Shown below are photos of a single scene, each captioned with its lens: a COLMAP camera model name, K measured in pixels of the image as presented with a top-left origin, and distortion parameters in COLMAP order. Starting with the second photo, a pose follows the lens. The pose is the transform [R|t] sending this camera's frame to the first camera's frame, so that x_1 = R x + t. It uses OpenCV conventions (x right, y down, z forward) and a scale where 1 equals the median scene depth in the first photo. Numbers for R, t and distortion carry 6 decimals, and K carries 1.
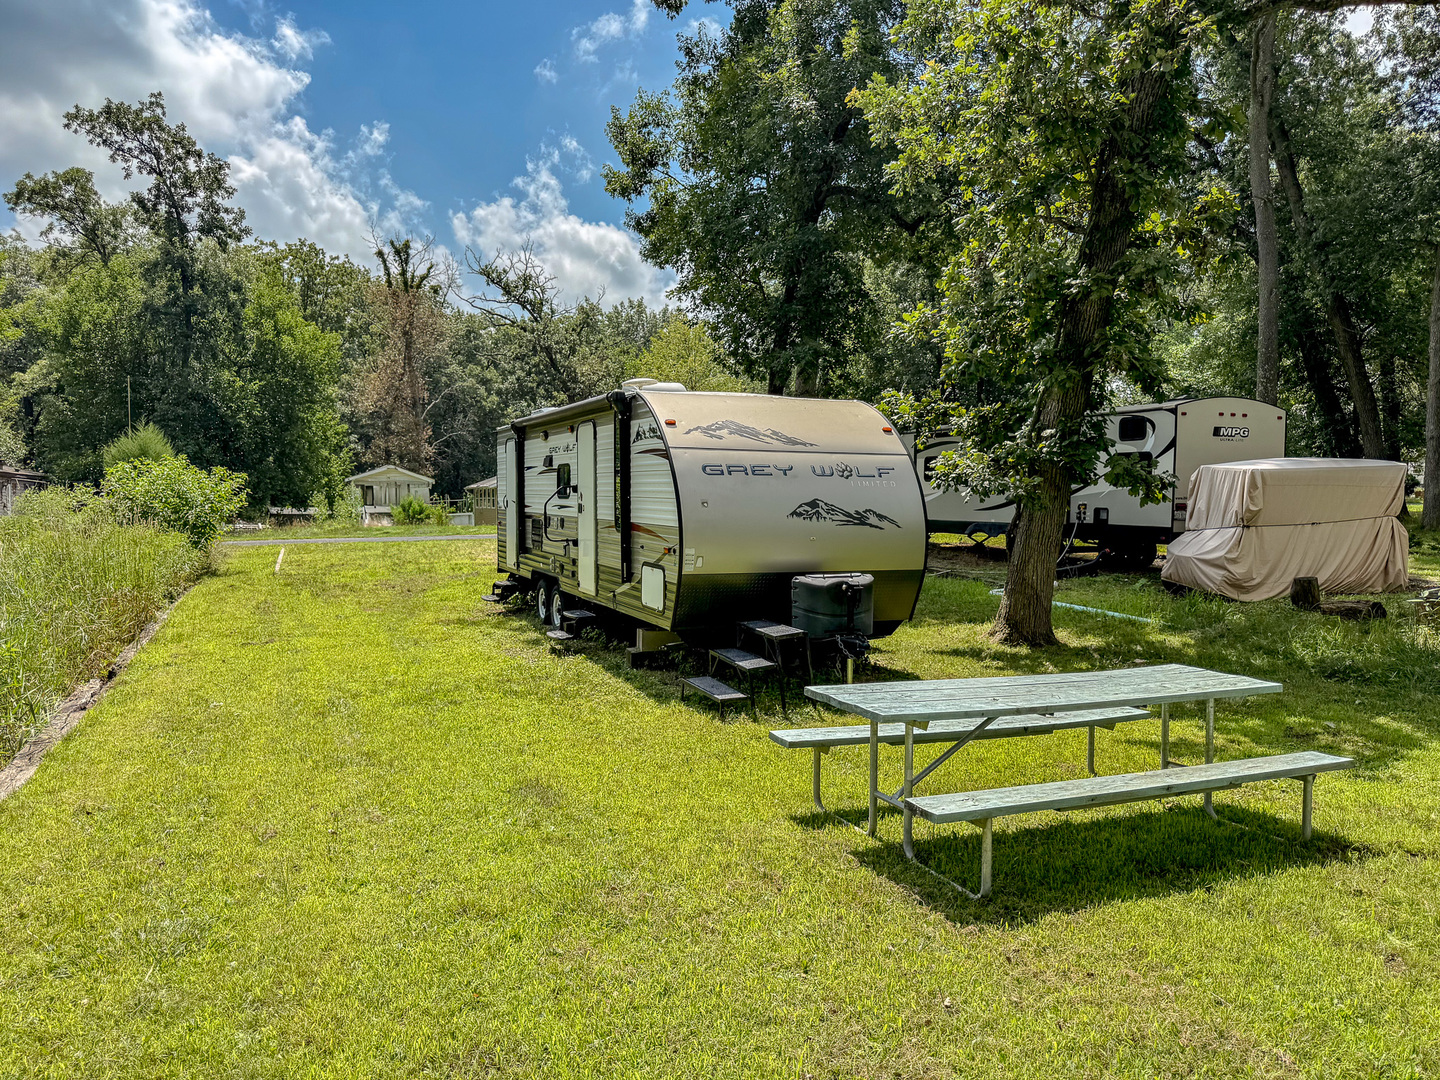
lens RADIAL K [[1007.4, 0, 717.1], [0, 1007.4, 541.7], [0, 0, 1]] dist [0.028041, -0.049074]
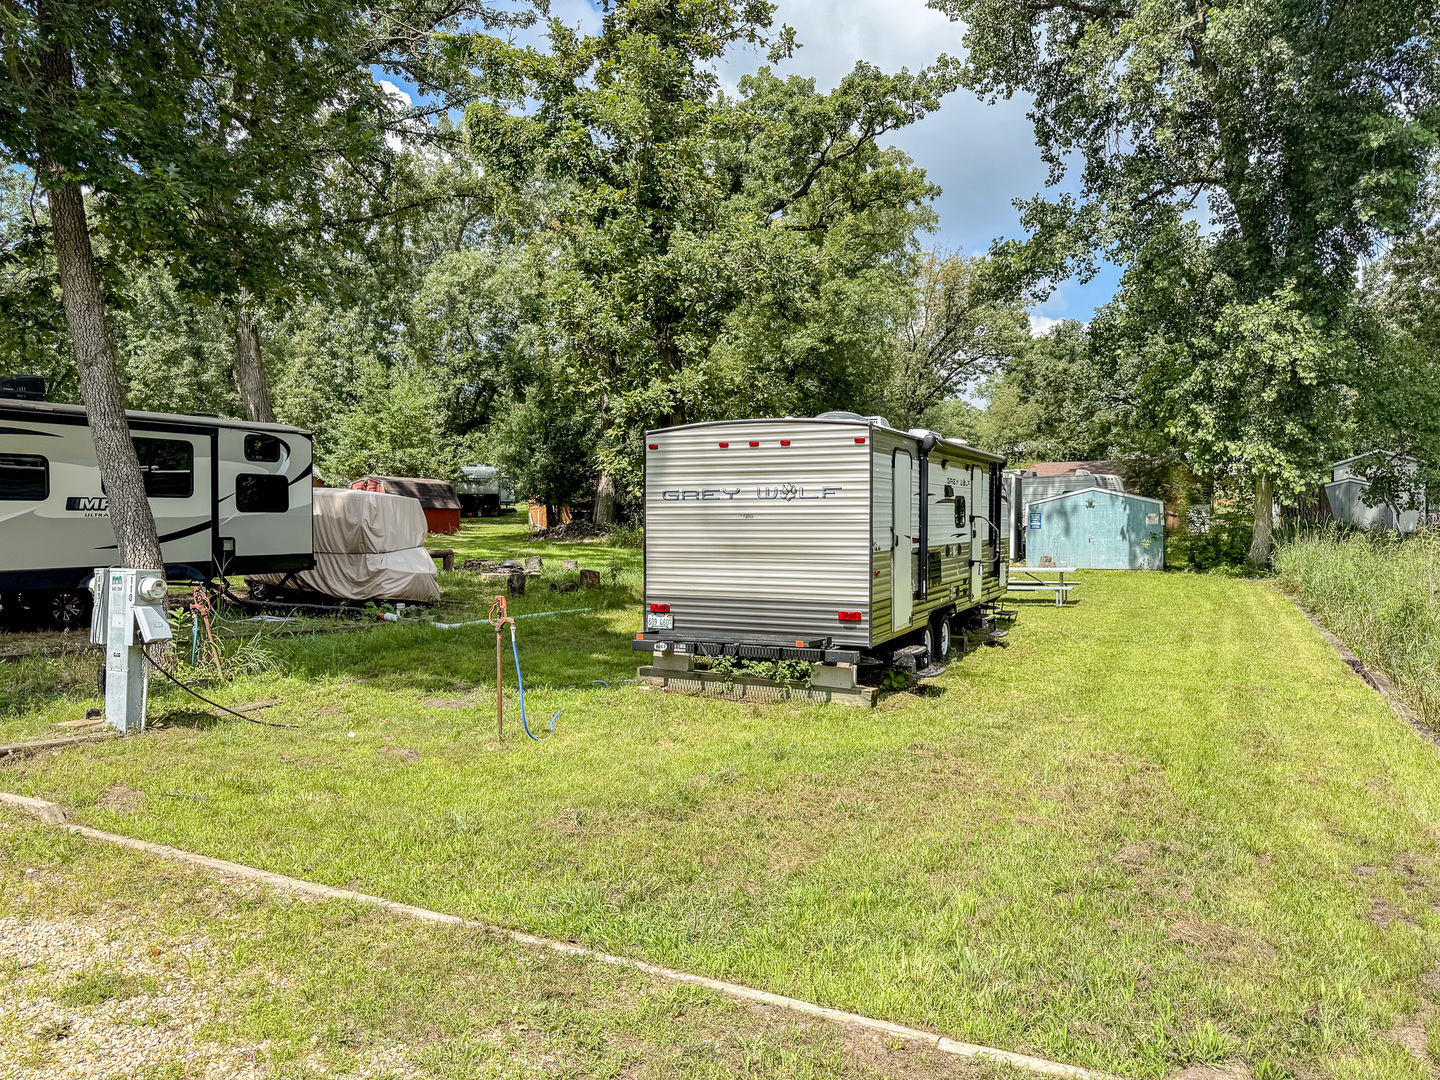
lens RADIAL K [[1007.4, 0, 708.3], [0, 1007.4, 547.2], [0, 0, 1]] dist [0.028041, -0.049074]
pose [[-0.657027, -0.028831, 0.753316, -0.769549], [0.034522, 0.997069, 0.068269, -0.102083], [-0.753076, 0.070861, -0.654106, 1.853673]]
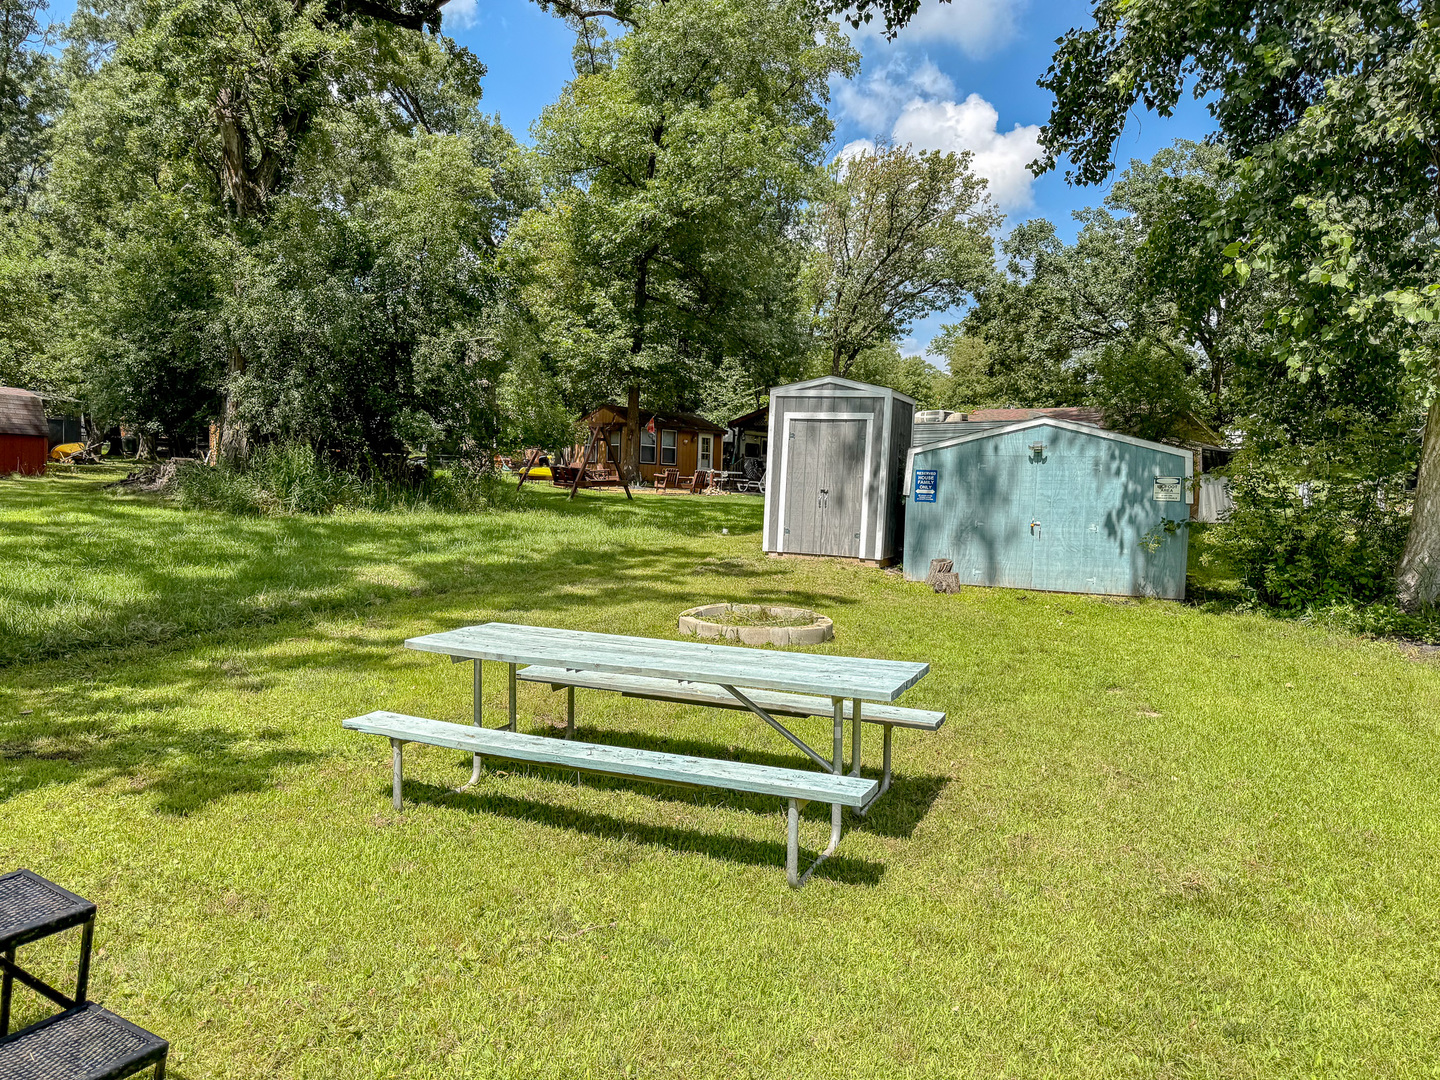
lens RADIAL K [[1007.4, 0, 706.3], [0, 1007.4, 551.8], [0, 0, 1]] dist [0.028041, -0.049074]
pose [[-0.674384, -0.083240, 0.733674, -0.173327], [-0.007120, 0.994312, 0.106266, -0.019919], [-0.738346, 0.066441, -0.671141, 0.692079]]
